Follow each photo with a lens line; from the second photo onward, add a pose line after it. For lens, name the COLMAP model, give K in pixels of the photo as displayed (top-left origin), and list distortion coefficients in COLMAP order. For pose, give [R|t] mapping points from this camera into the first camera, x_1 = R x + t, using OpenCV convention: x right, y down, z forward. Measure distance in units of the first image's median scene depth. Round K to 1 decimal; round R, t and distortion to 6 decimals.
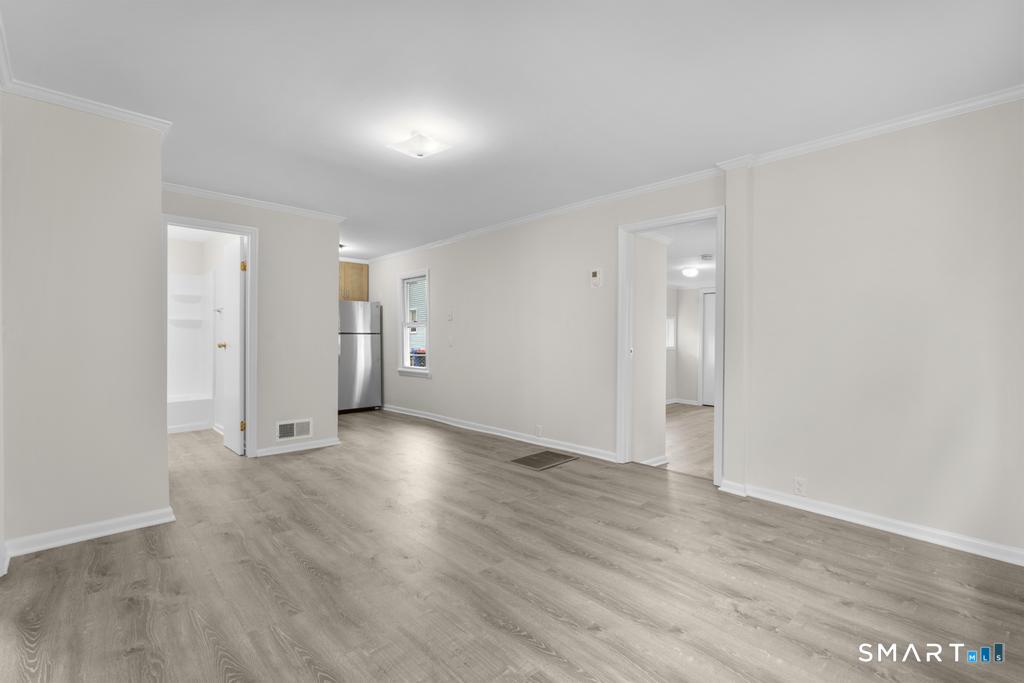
lens RADIAL K [[458.4, 0, 509.4], [0, 458.4, 340.5], [0, 0, 1]] dist [-0.008943, 0.004284]
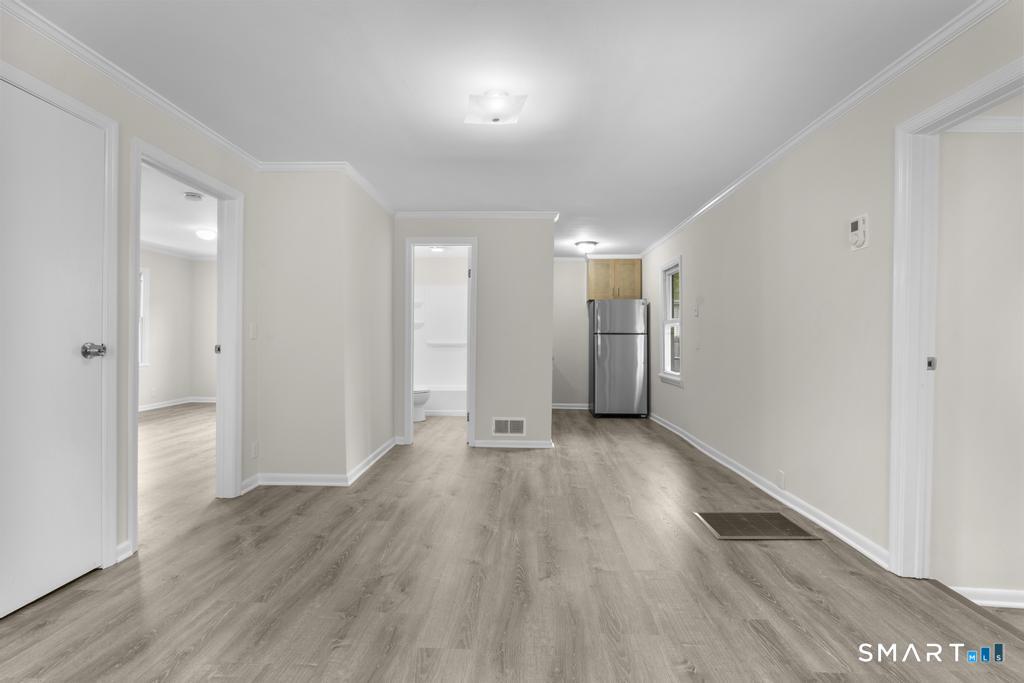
lens RADIAL K [[458.4, 0, 509.4], [0, 458.4, 340.5], [0, 0, 1]] dist [-0.008943, 0.004284]
pose [[0.699016, 0.004275, -0.715093, 0.435649], [-0.007021, 0.999975, -0.000884, 0.002081], [0.715072, 0.005638, 0.699029, 0.442771]]
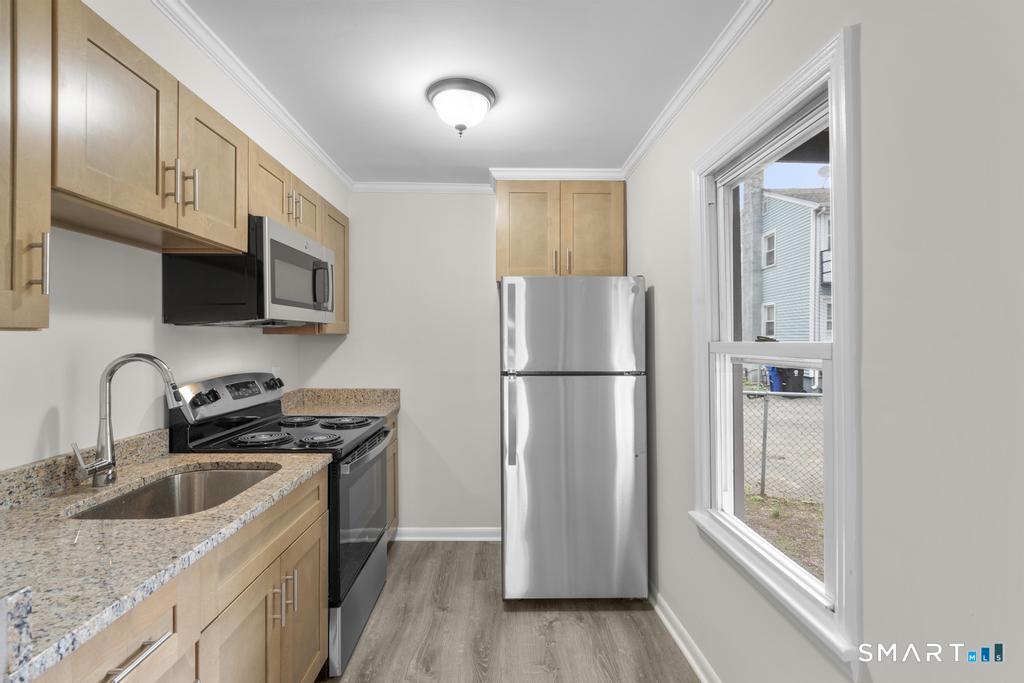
lens RADIAL K [[458.4, 0, 509.4], [0, 458.4, 340.5], [0, 0, 1]] dist [-0.008943, 0.004284]
pose [[0.746905, -0.001631, -0.664929, -0.348000], [0.000635, 0.999998, -0.001740, -0.093431], [0.664930, 0.000877, 0.746905, 1.742268]]
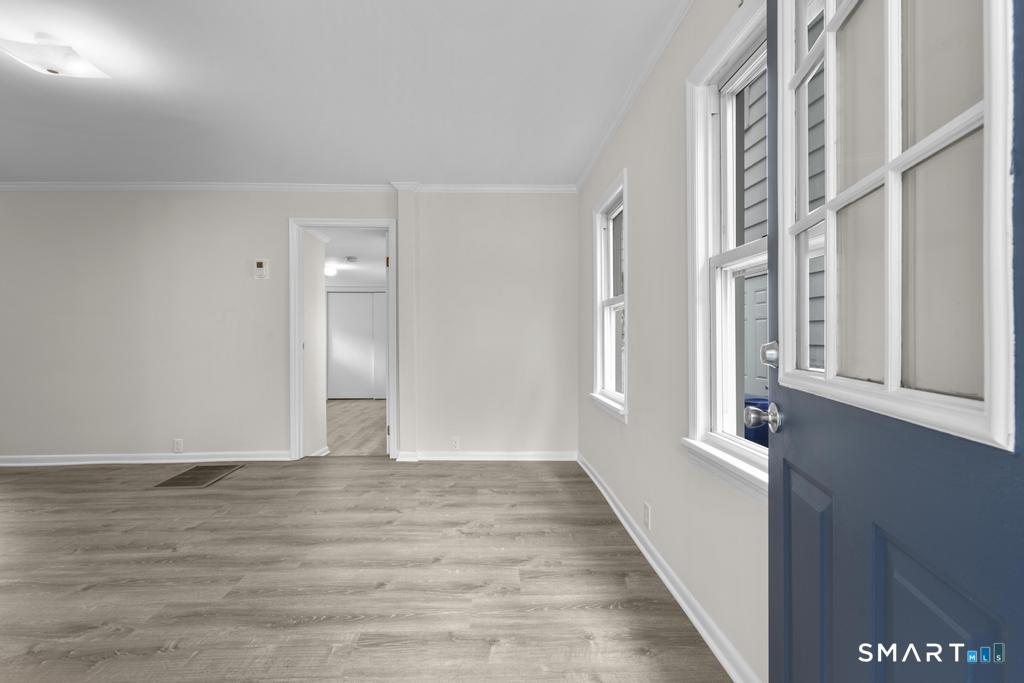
lens RADIAL K [[458.4, 0, 509.4], [0, 458.4, 340.5], [0, 0, 1]] dist [-0.008943, 0.004284]
pose [[0.655438, -0.014380, 0.755112, -0.276566], [0.012704, 0.999887, 0.008014, 0.012767], [-0.755142, 0.004341, 0.655547, 0.010879]]
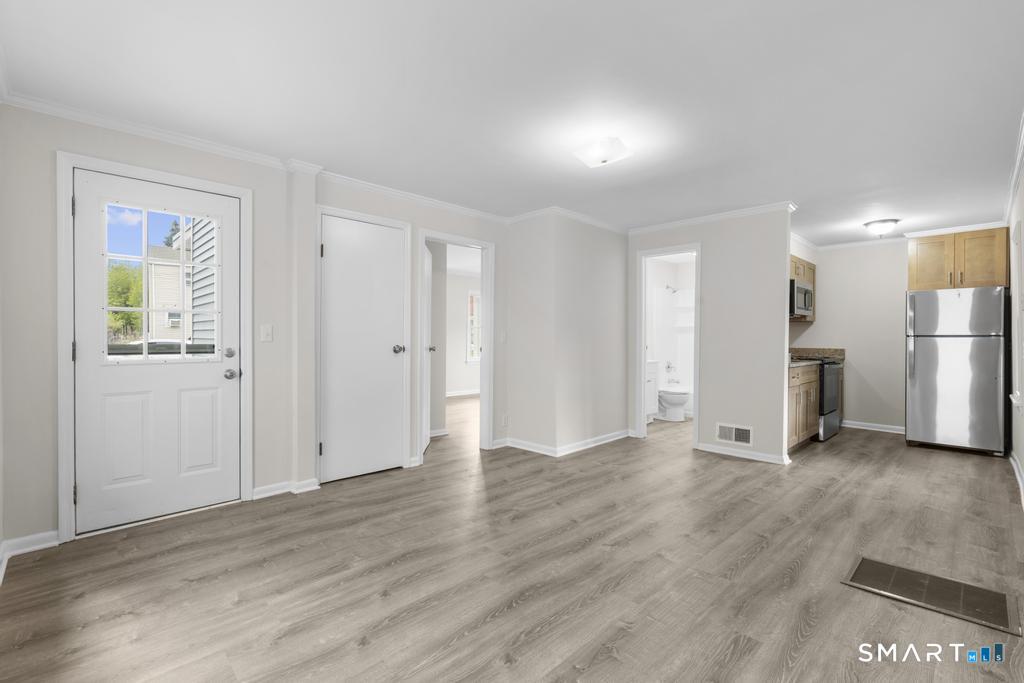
lens RADIAL K [[458.4, 0, 509.4], [0, 458.4, 340.5], [0, 0, 1]] dist [-0.008943, 0.004284]
pose [[0.012523, 0.001593, -0.999920, 0.832062], [-0.008316, 0.999964, 0.001489, -0.009722], [0.999887, 0.008296, 0.012536, 0.799942]]
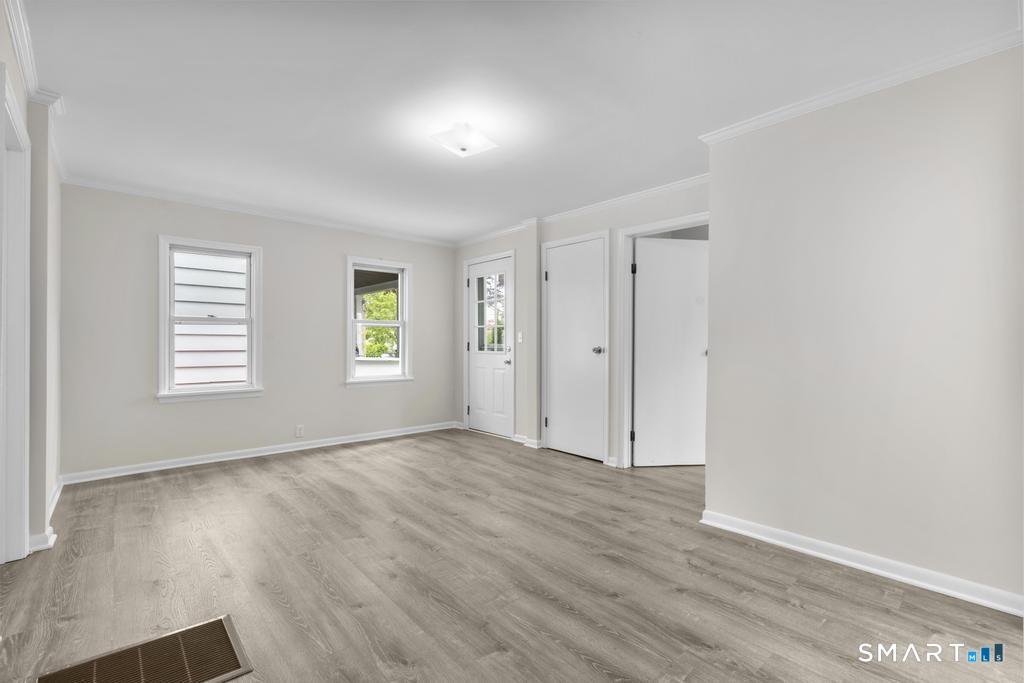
lens RADIAL K [[458.4, 0, 509.4], [0, 458.4, 340.5], [0, 0, 1]] dist [-0.008943, 0.004284]
pose [[-0.999359, -0.007702, 0.034959, -0.335825], [-0.007790, 0.999967, -0.002404, -0.004155], [-0.034940, -0.002675, -0.999386, 1.997131]]
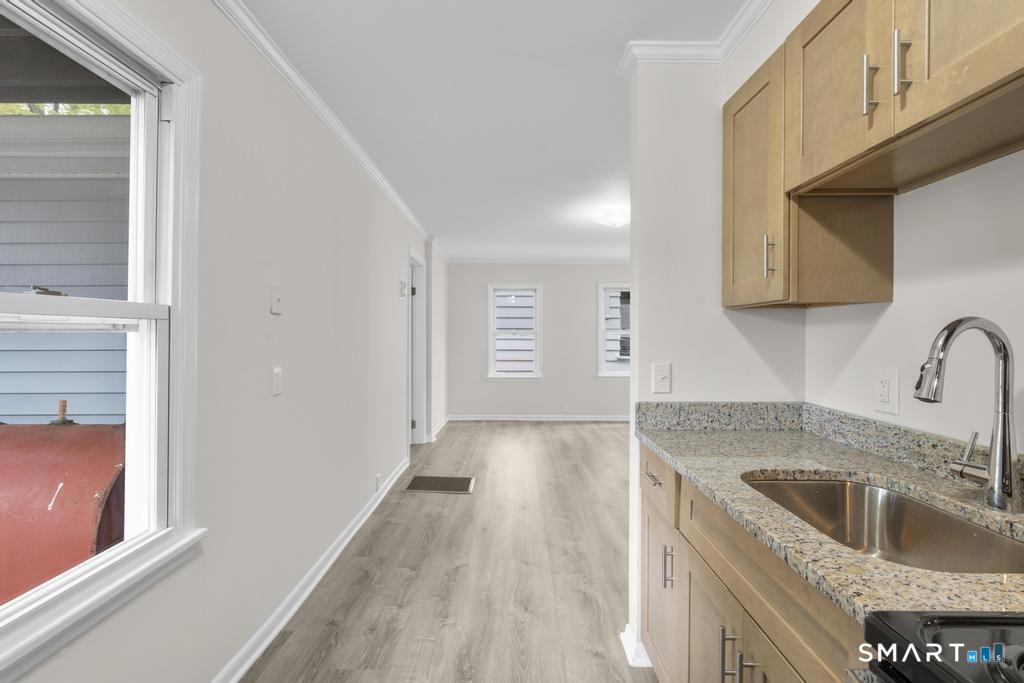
lens RADIAL K [[458.4, 0, 509.4], [0, 458.4, 340.5], [0, 0, 1]] dist [-0.008943, 0.004284]
pose [[-0.723793, -0.015971, 0.689832, -0.977050], [-0.006754, 0.999848, 0.016061, -0.065963], [-0.689984, 0.006966, -0.723791, 2.322543]]
